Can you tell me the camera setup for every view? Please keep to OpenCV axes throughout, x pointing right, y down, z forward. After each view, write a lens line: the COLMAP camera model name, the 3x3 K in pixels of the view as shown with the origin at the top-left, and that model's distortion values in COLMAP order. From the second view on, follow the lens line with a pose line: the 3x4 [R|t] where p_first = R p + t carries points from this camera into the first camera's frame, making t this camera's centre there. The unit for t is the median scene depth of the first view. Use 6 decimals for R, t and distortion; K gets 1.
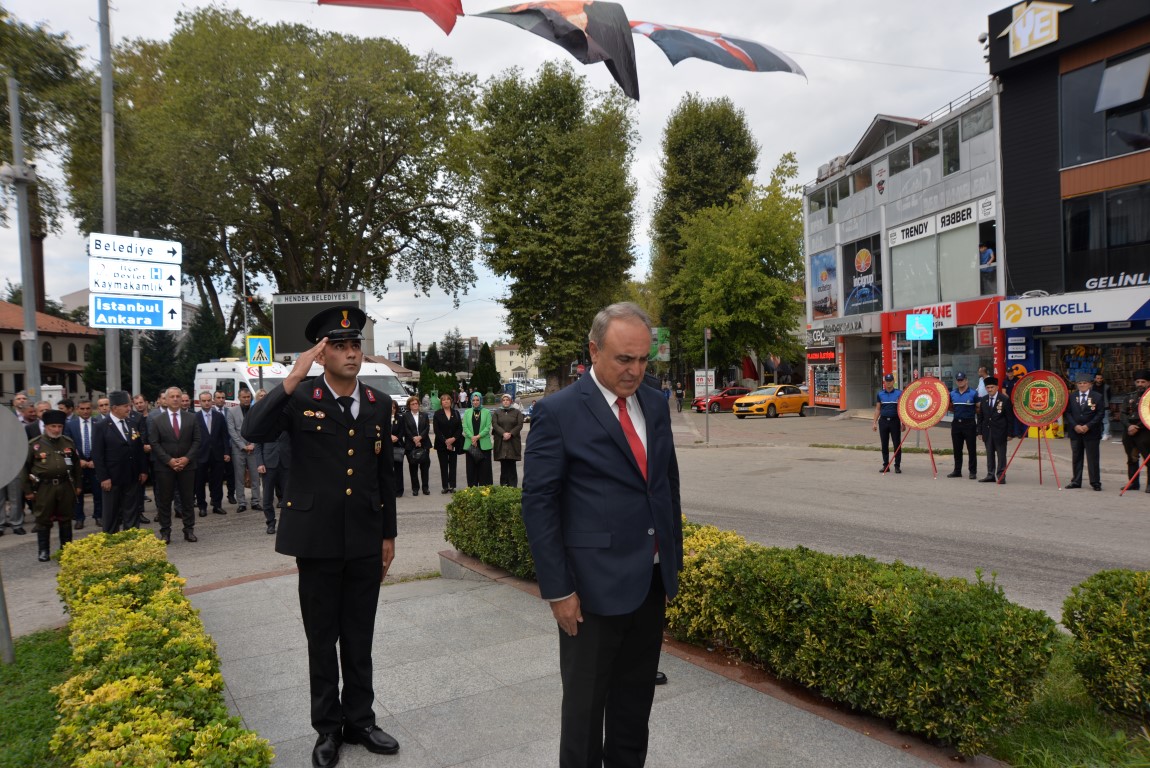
lens RADIAL K [[807.6, 0, 575.5], [0, 807.6, 385.9], [0, 0, 1]] dist [-0.164203, 0.153063]
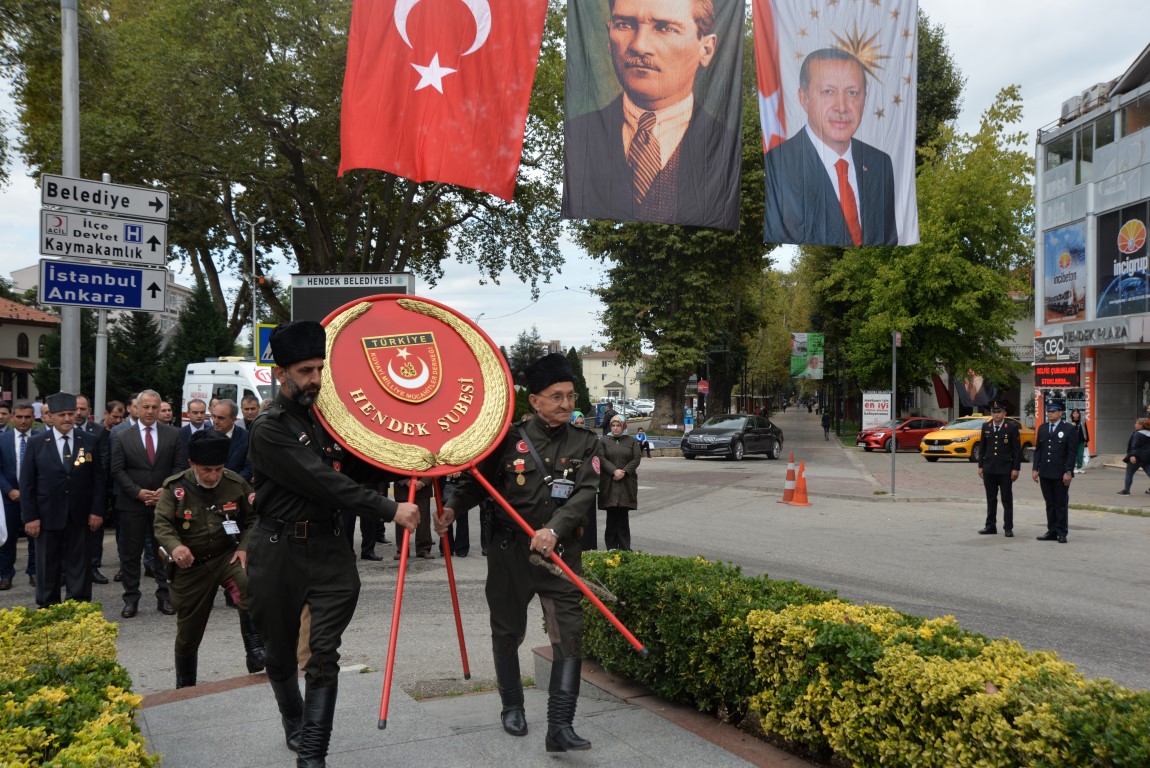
lens RADIAL K [[1080.5, 0, 576.1], [0, 1080.5, 389.5], [0, 0, 1]] dist [-0.084923, 0.278664]
pose [[0.994265, 0.027667, -0.103308, -0.011966], [-0.029490, 0.999434, -0.016168, 0.001867], [0.102802, 0.019122, 0.994518, 0.027804]]
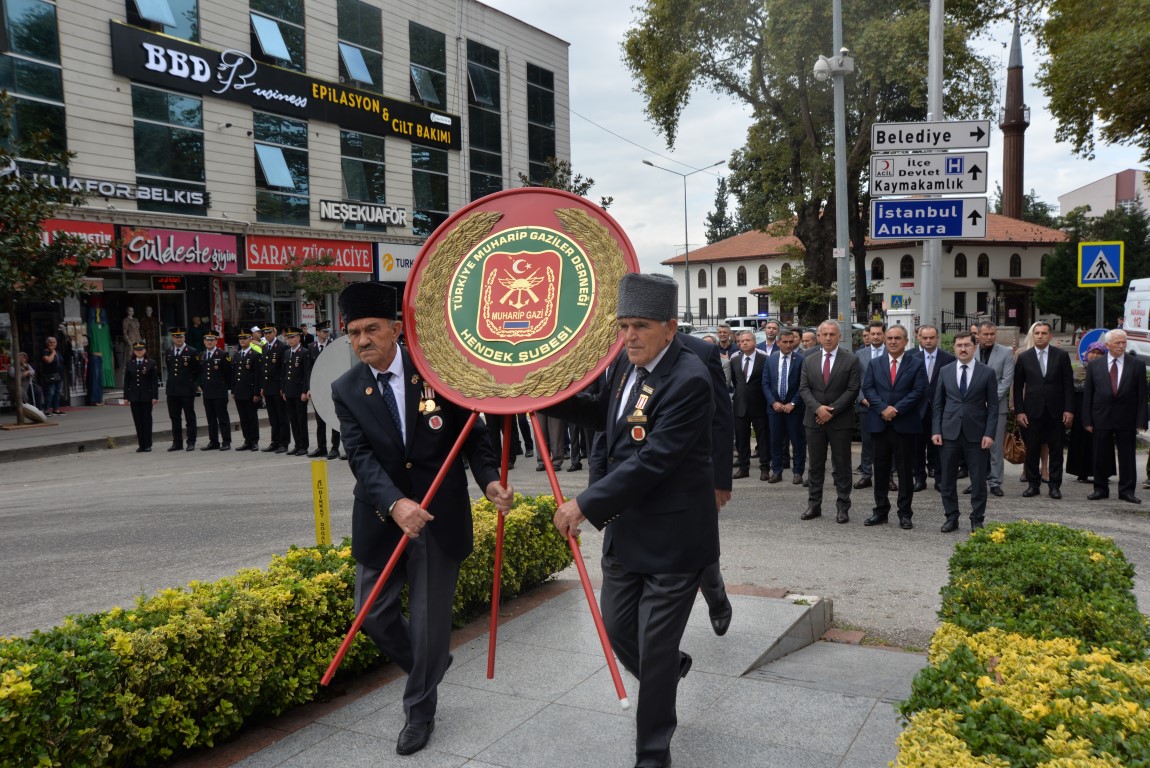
lens RADIAL K [[1007.1, 0, 570.1], [0, 1007.1, 395.5], [0, 0, 1]] dist [-0.114869, 0.244172]
pose [[0.486675, 0.088075, -0.869132, 0.069322], [-0.009162, 0.995364, 0.095737, -0.004947], [0.873535, -0.038630, 0.485226, 0.093360]]
